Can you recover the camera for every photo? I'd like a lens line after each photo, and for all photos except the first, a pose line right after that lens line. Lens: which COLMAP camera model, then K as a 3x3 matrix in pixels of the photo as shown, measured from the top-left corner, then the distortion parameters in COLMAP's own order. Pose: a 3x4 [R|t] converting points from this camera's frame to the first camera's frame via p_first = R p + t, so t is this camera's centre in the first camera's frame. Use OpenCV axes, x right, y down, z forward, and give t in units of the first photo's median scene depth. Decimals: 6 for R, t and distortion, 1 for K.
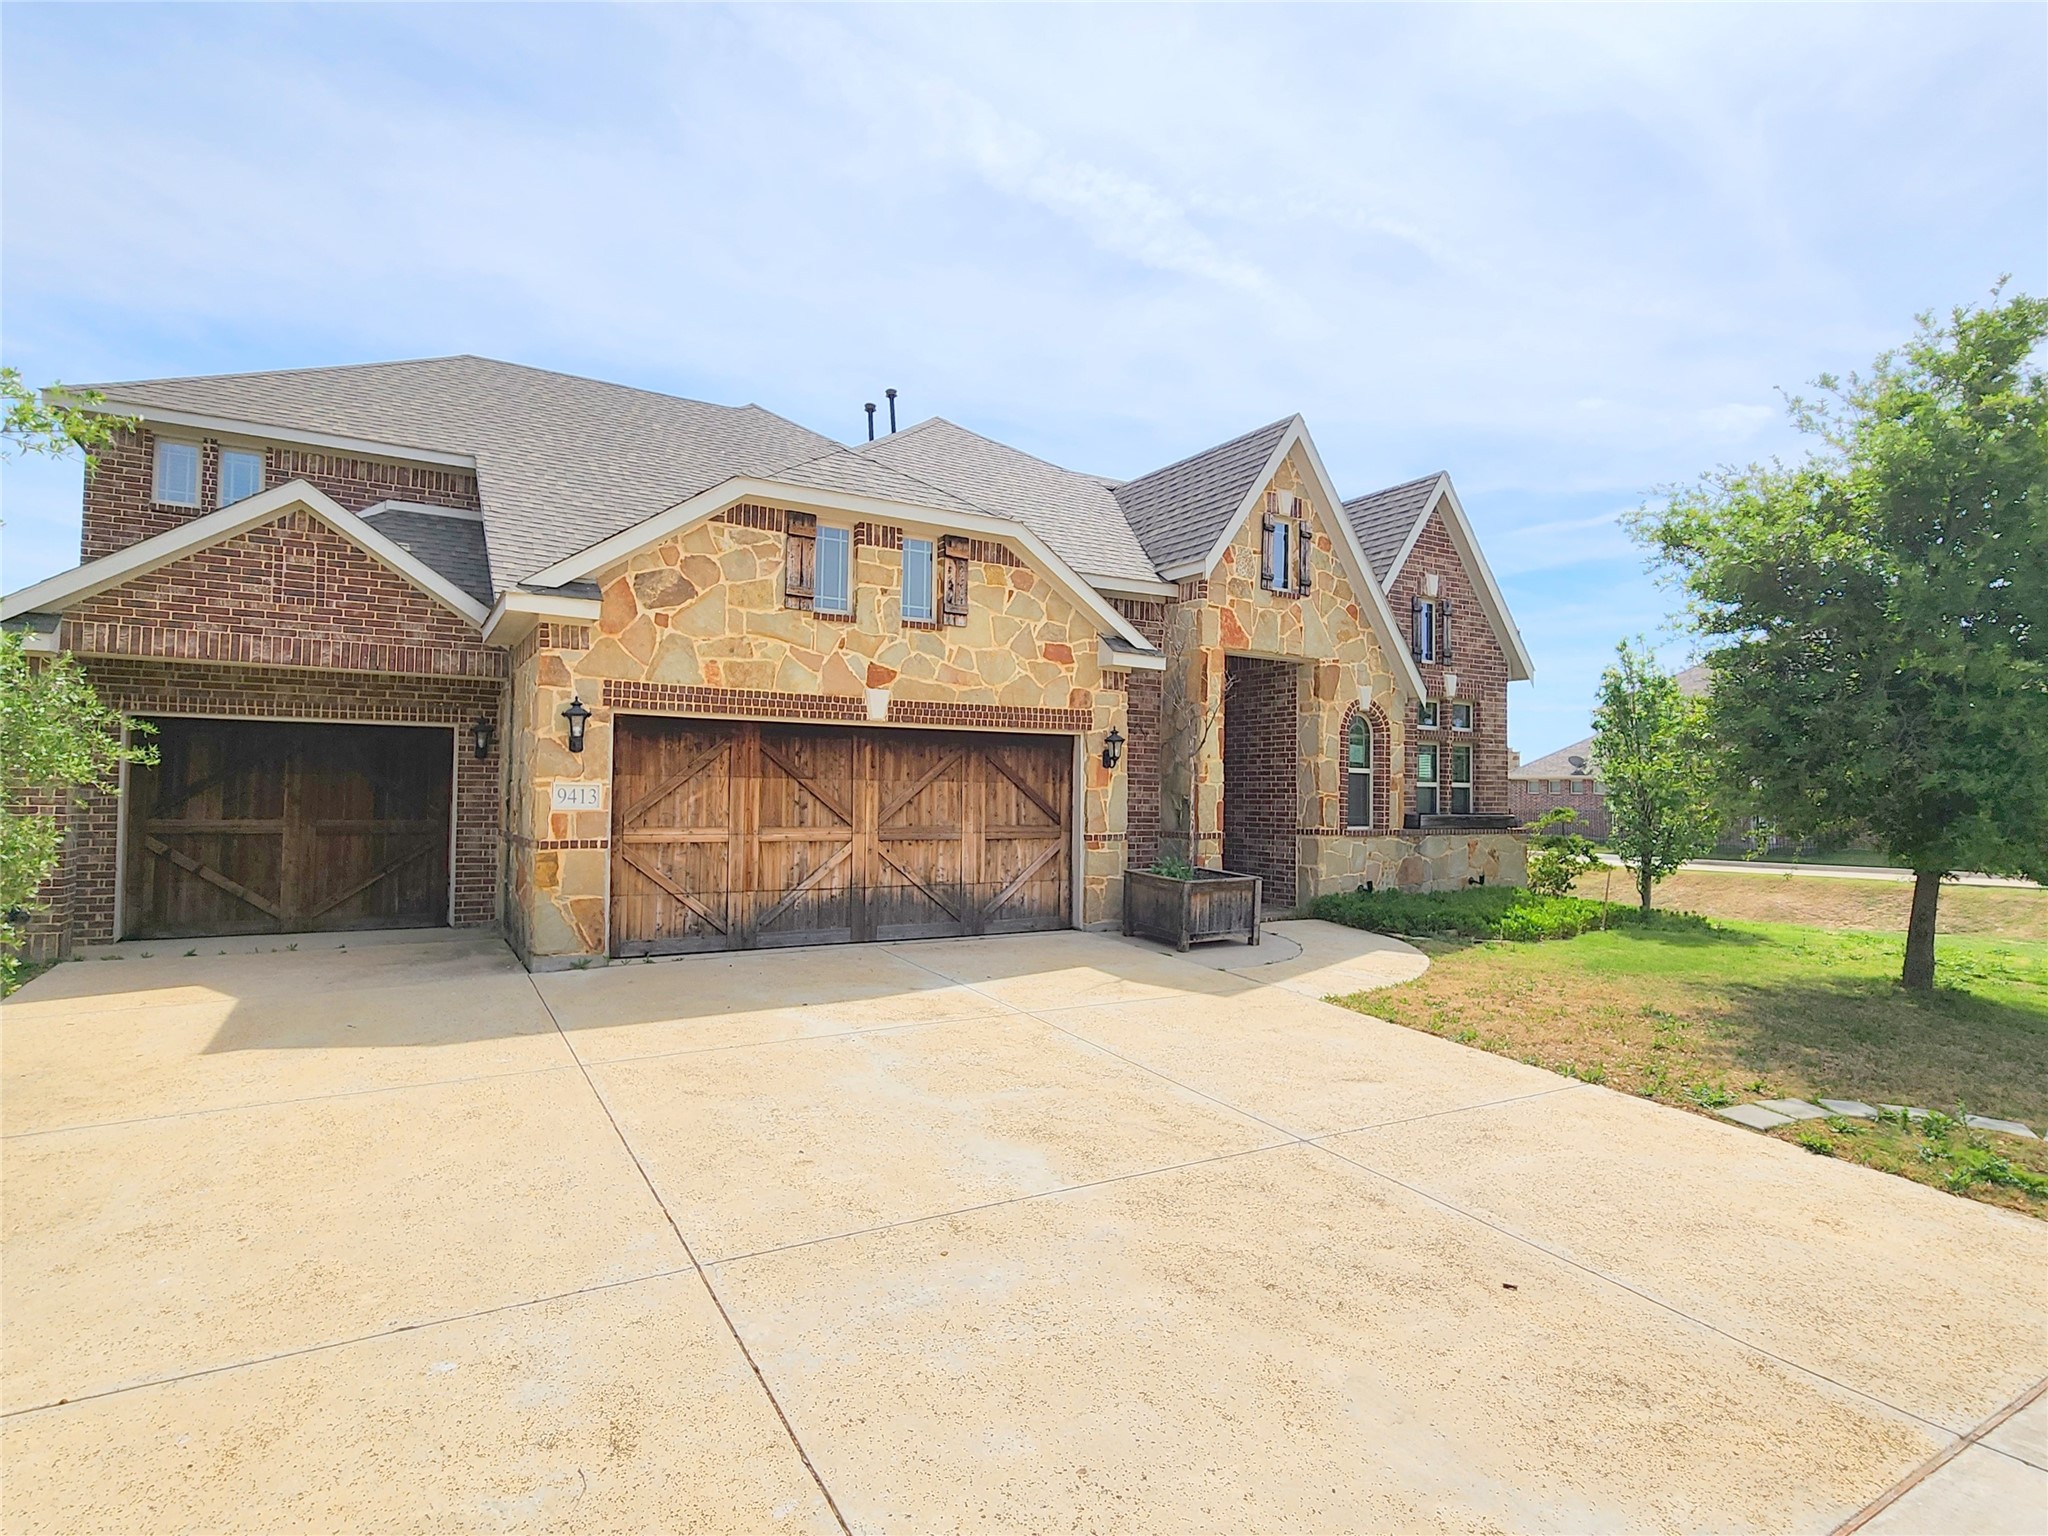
lens RADIAL K [[1020.8, 0, 1022.8], [0, 1020.8, 760.2], [0, 0, 1]] dist [-0.000165, 0.000596]
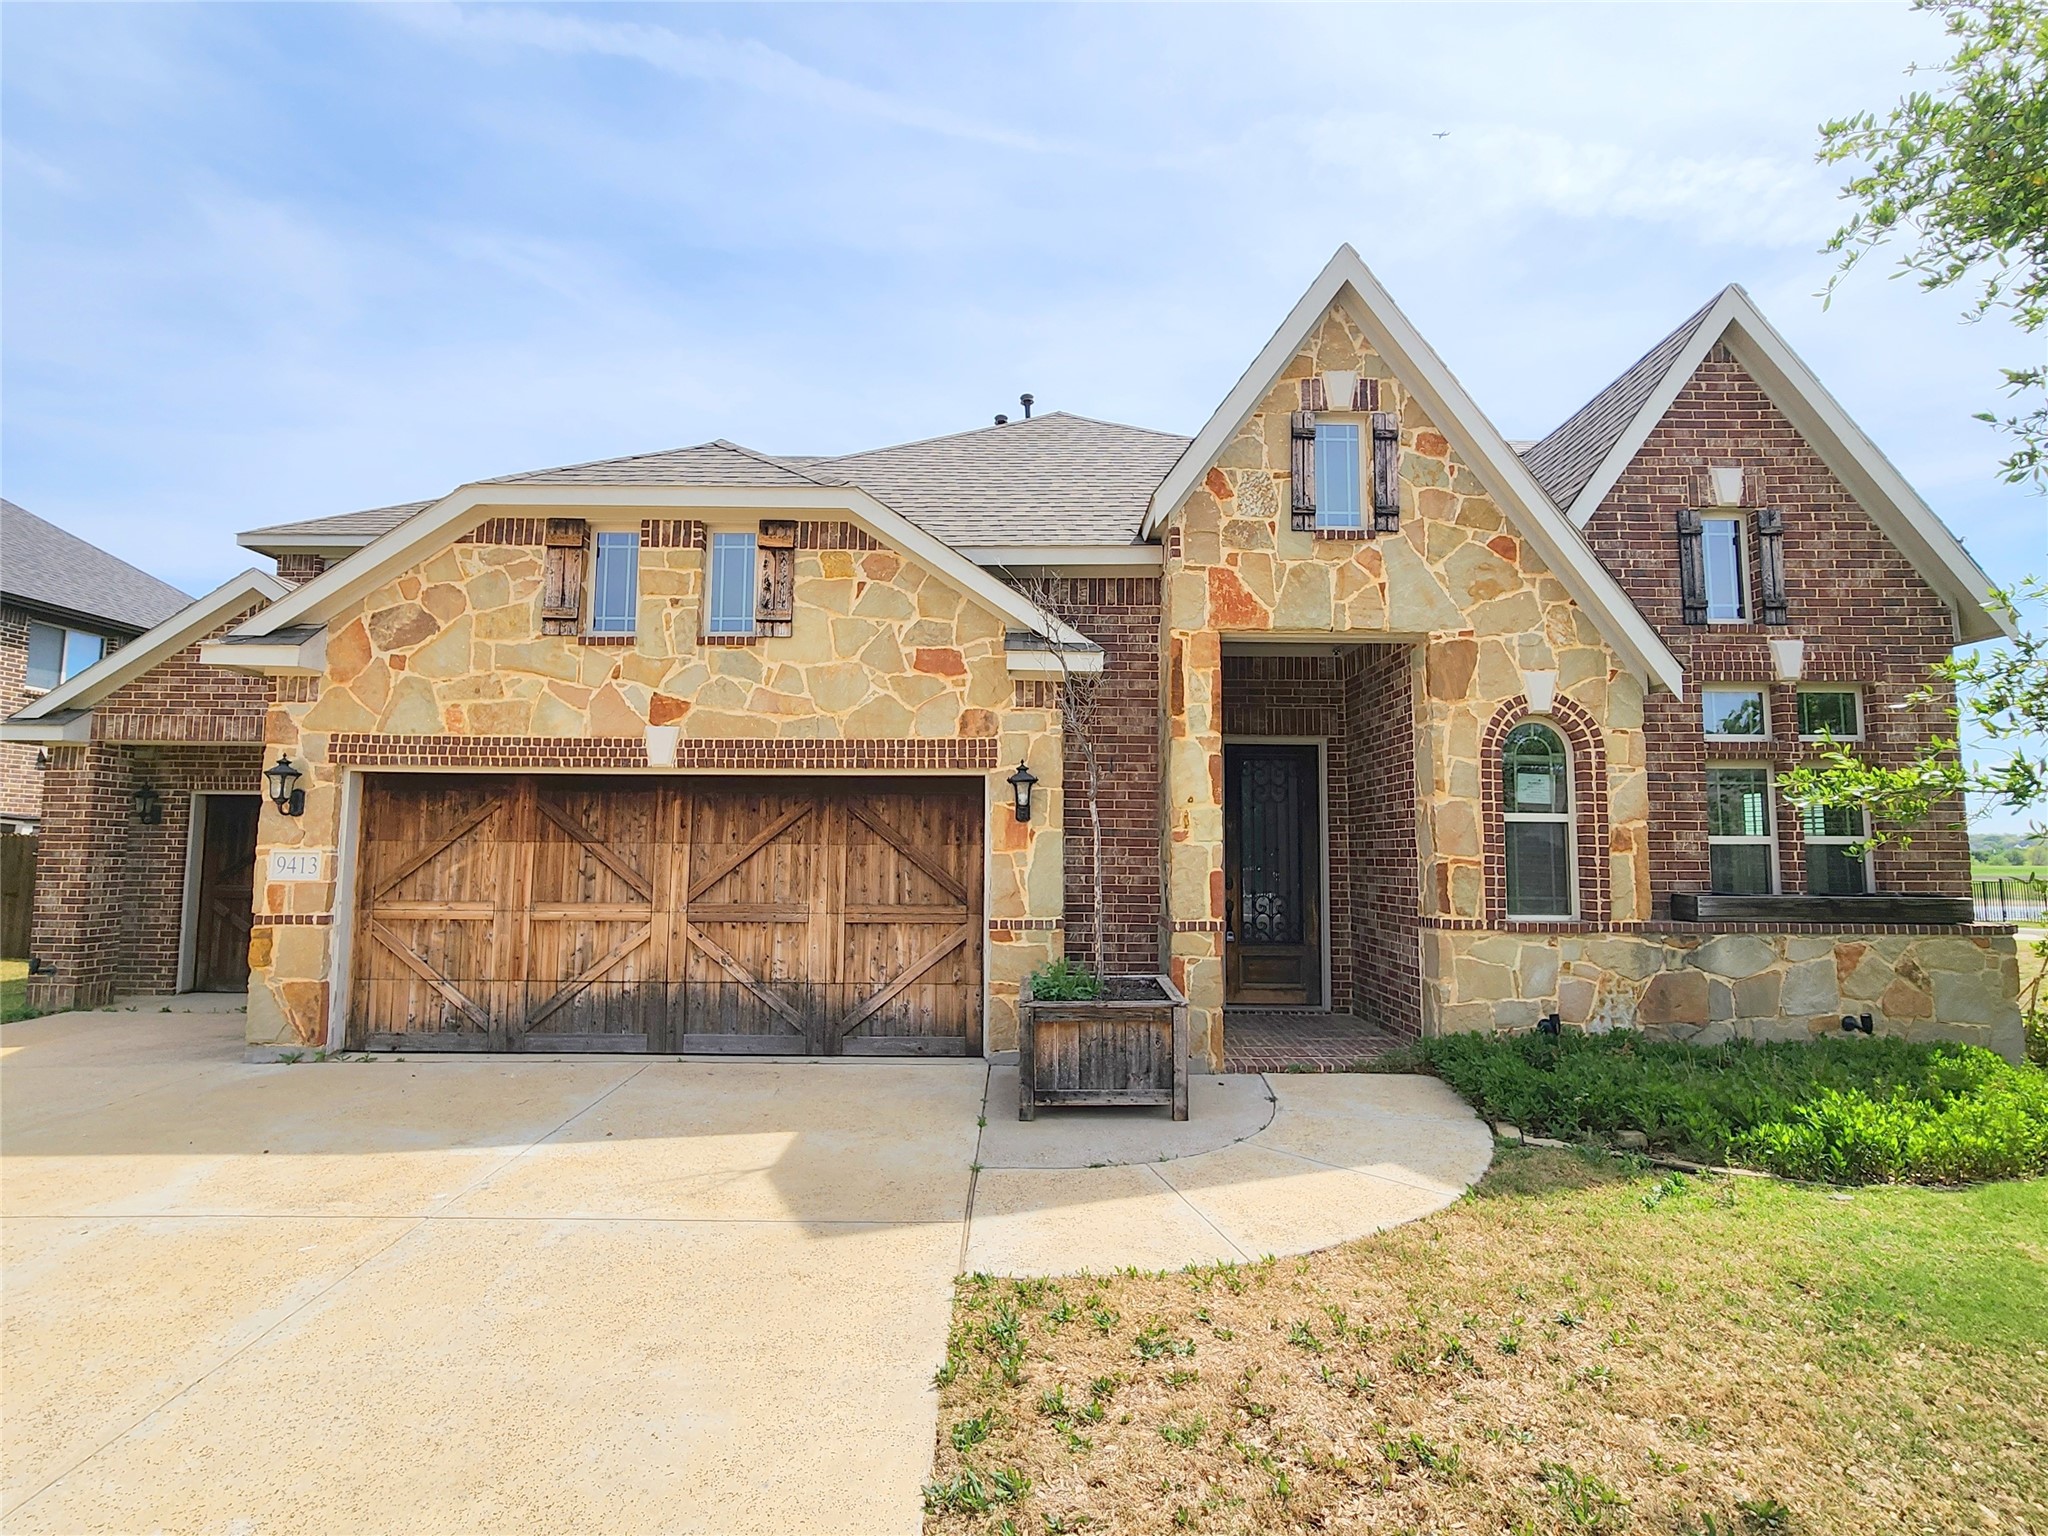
lens RADIAL K [[1020.8, 0, 1022.8], [0, 1020.8, 760.2], [0, 0, 1]] dist [-0.000165, 0.000596]
pose [[0.864644, -0.053548, -0.499523, 0.463237], [0.020237, 0.997209, -0.071869, 0.017017], [0.501978, 0.052032, 0.863314, 0.445300]]
